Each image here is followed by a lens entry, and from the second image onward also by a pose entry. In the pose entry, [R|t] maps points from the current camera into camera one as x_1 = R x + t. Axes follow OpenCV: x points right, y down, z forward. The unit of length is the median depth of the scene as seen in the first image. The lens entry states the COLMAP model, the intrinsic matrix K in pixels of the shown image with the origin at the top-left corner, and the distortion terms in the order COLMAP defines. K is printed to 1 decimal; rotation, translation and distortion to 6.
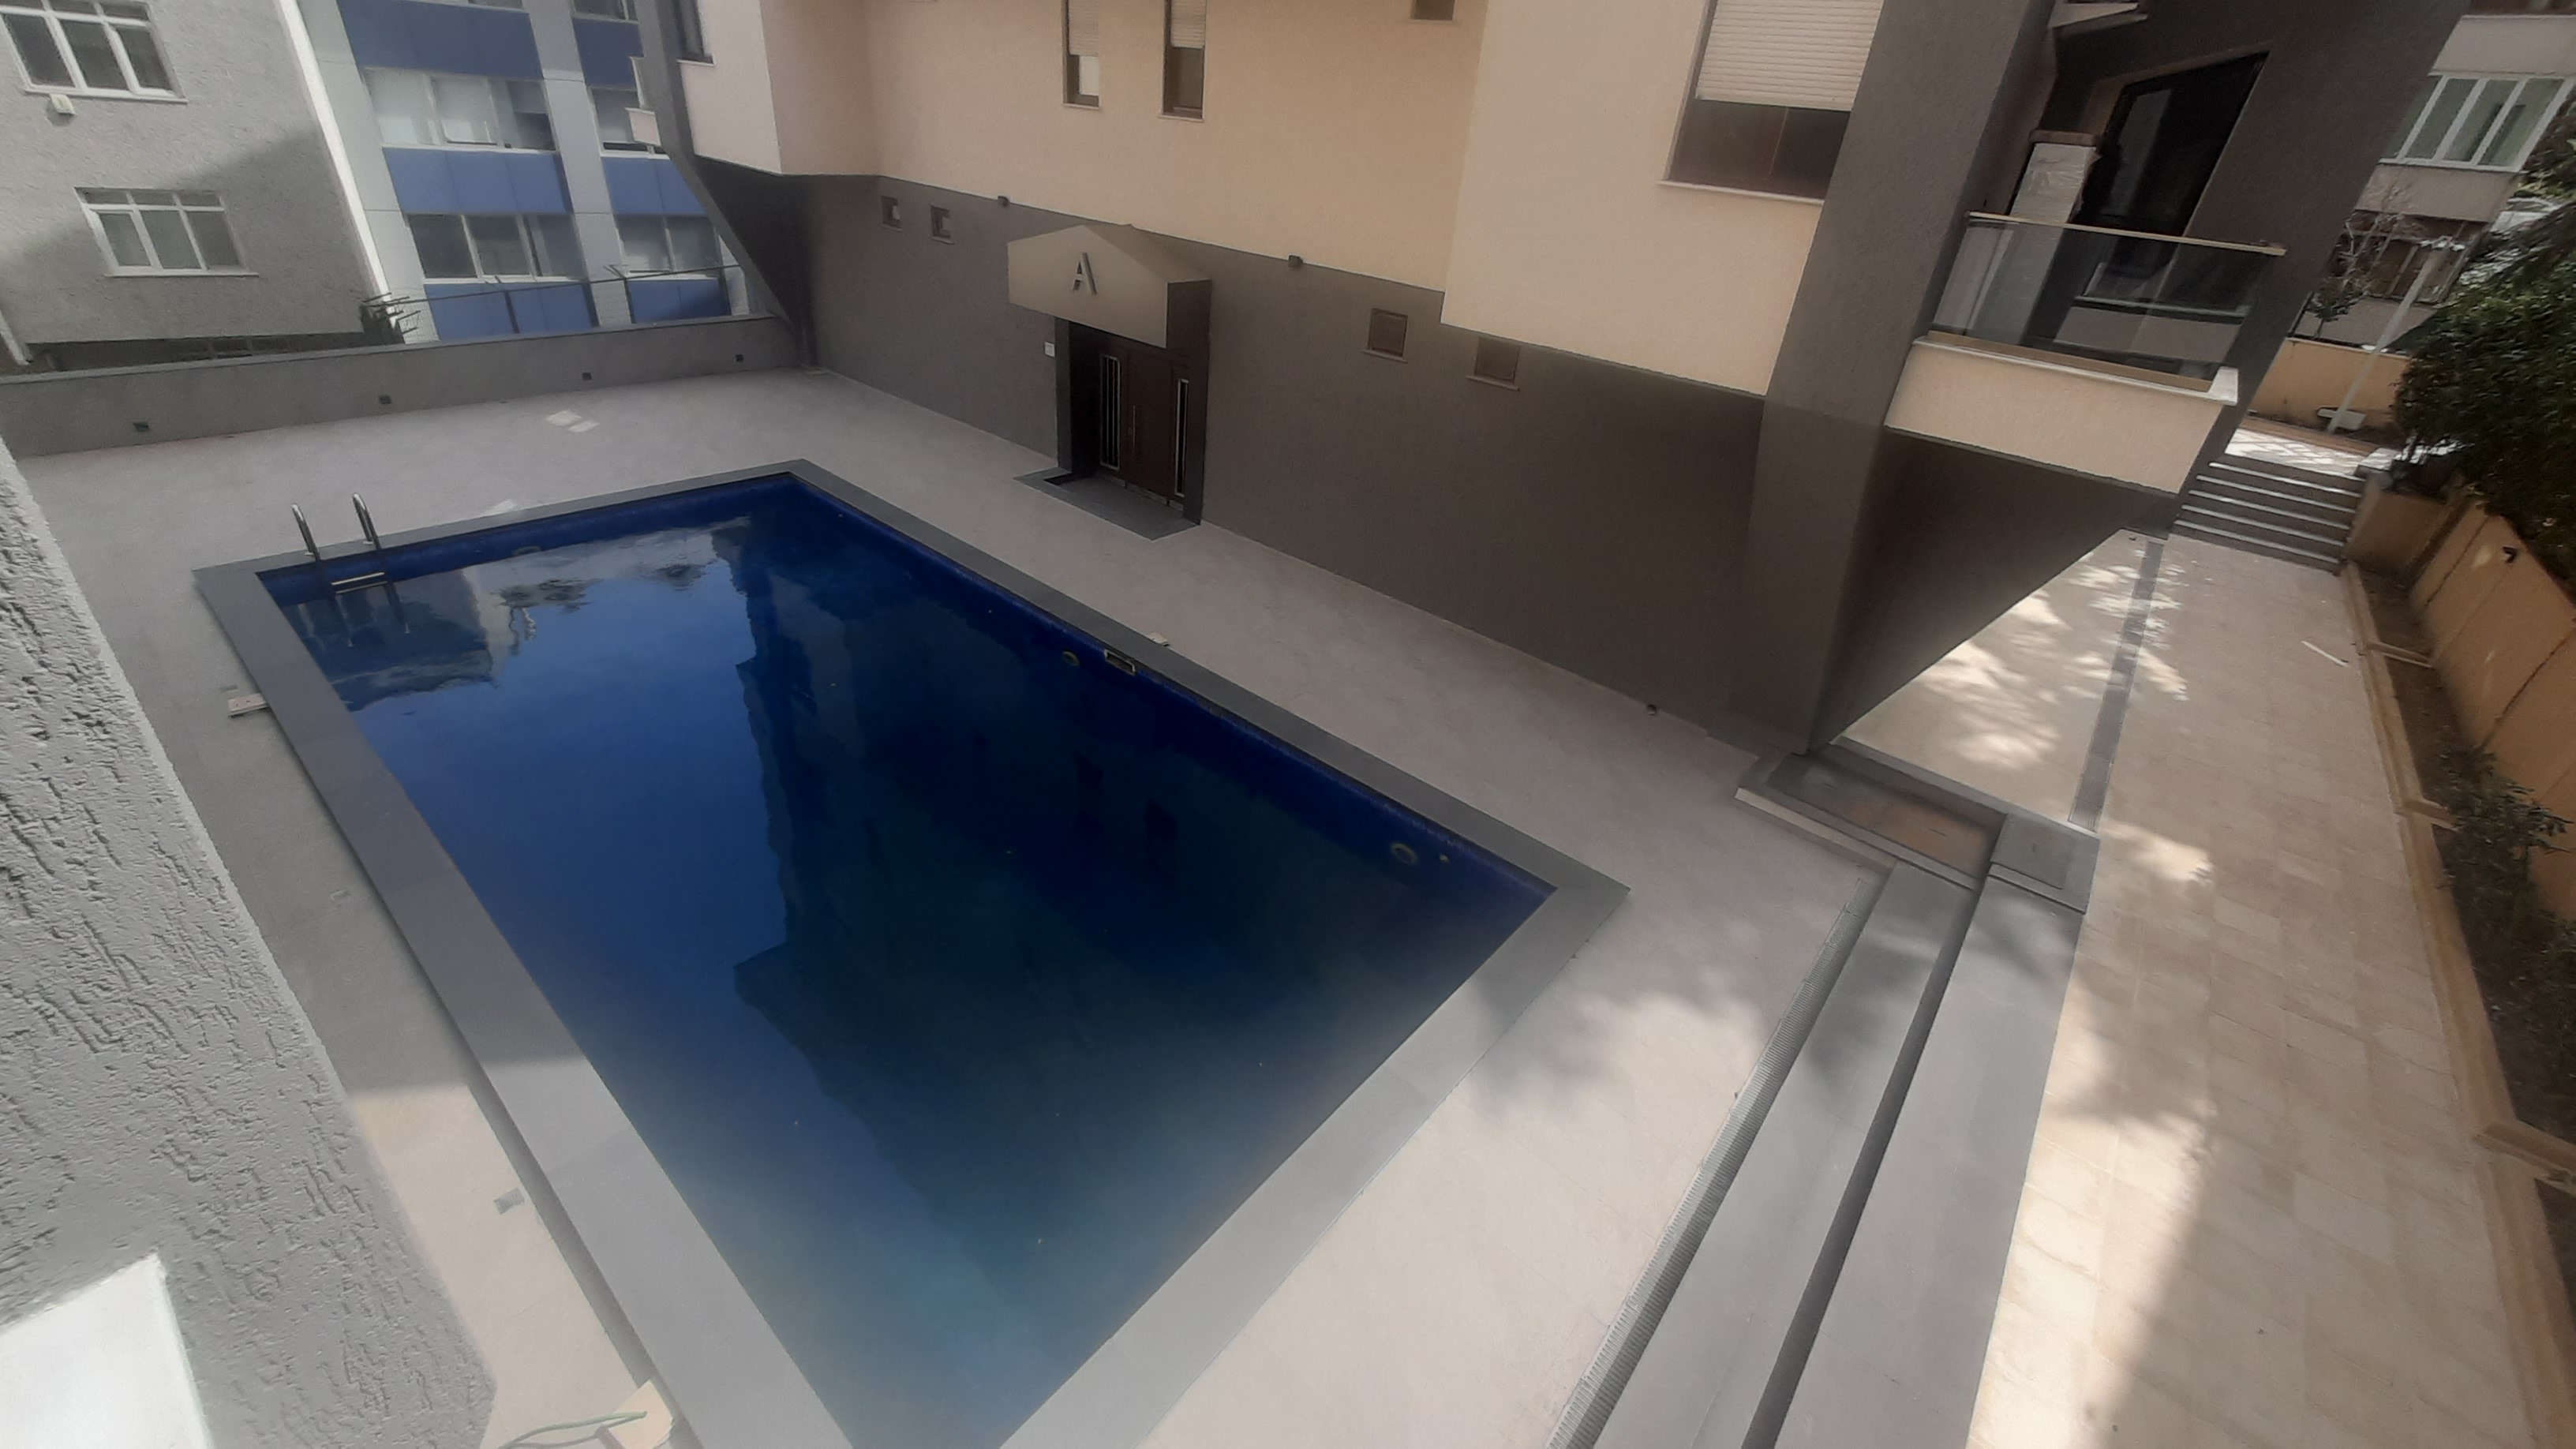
lens RADIAL K [[1023.2, 0, 1308.7], [0, 1023.2, 669.6], [0, 0, 1]] dist [-0.000185, -0.000024]
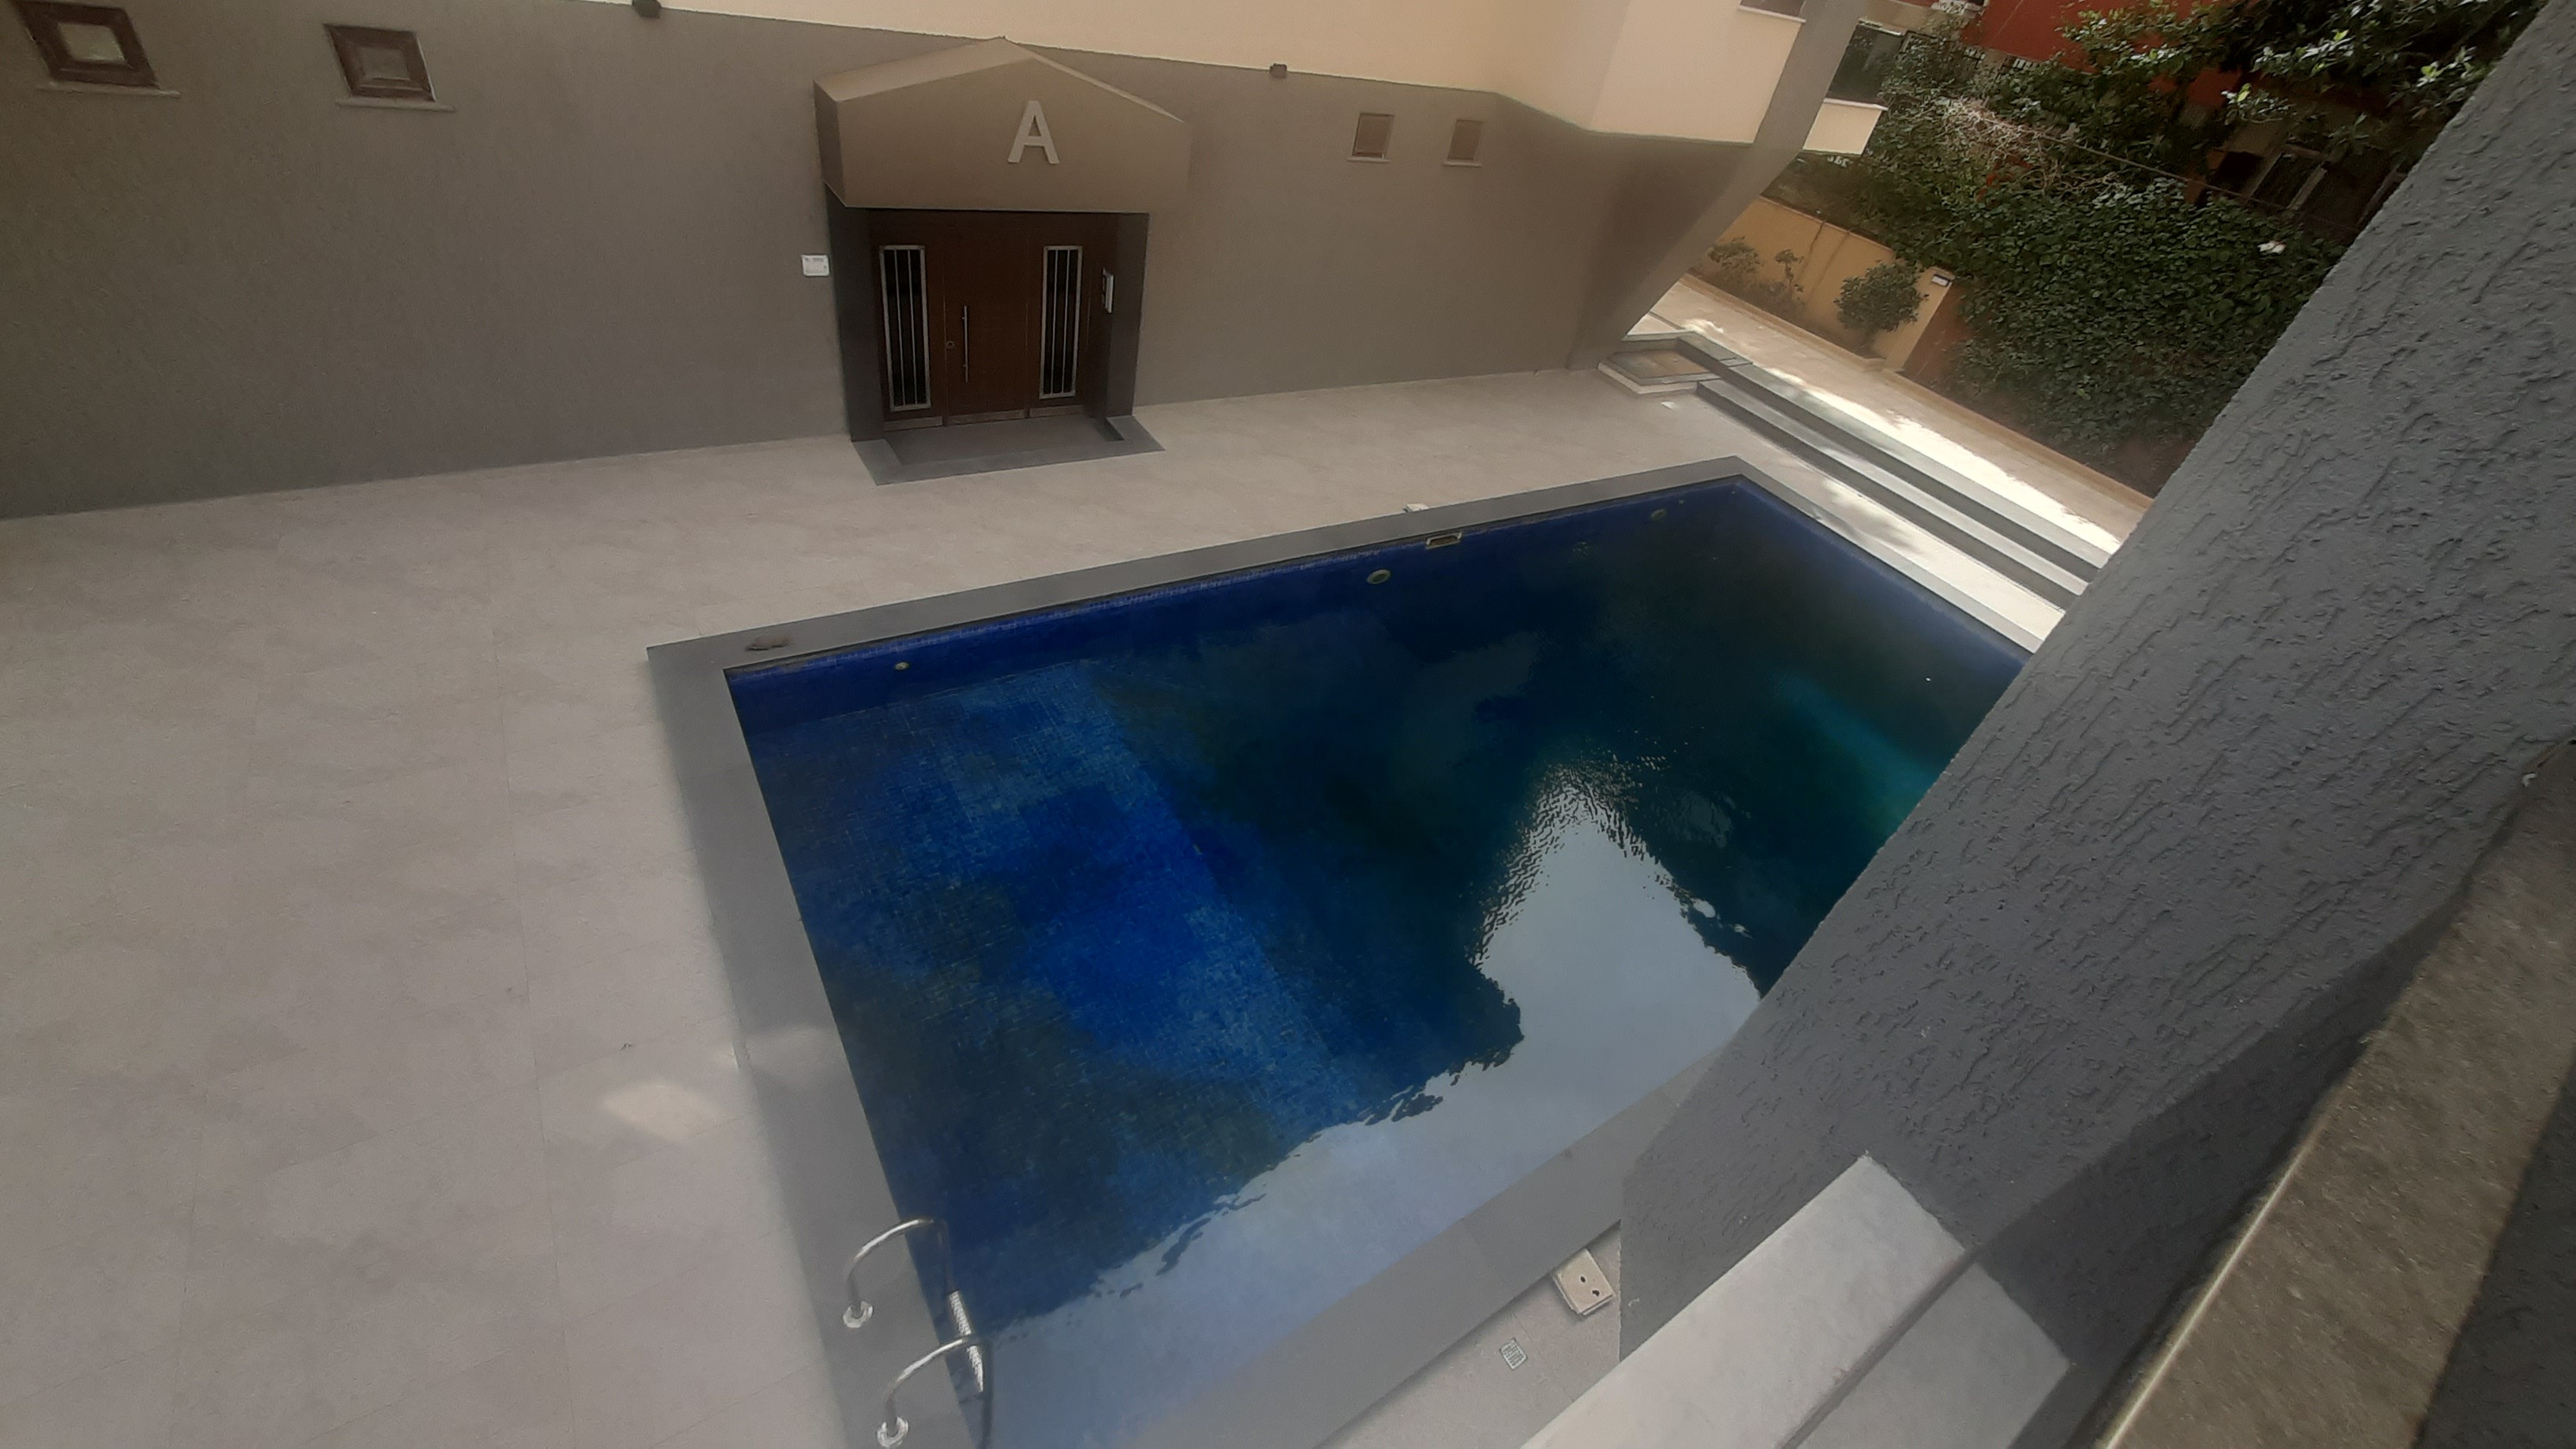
lens RADIAL K [[1023.2, 0, 1308.7], [0, 1023.2, 669.6], [0, 0, 1]] dist [-0.000185, -0.000024]
pose [[0.302545, -0.612877, 0.729964, -1.003580], [0.319697, 0.786742, 0.528044, -0.467015], [-0.897920, 0.073610, 0.433960, 0.654387]]
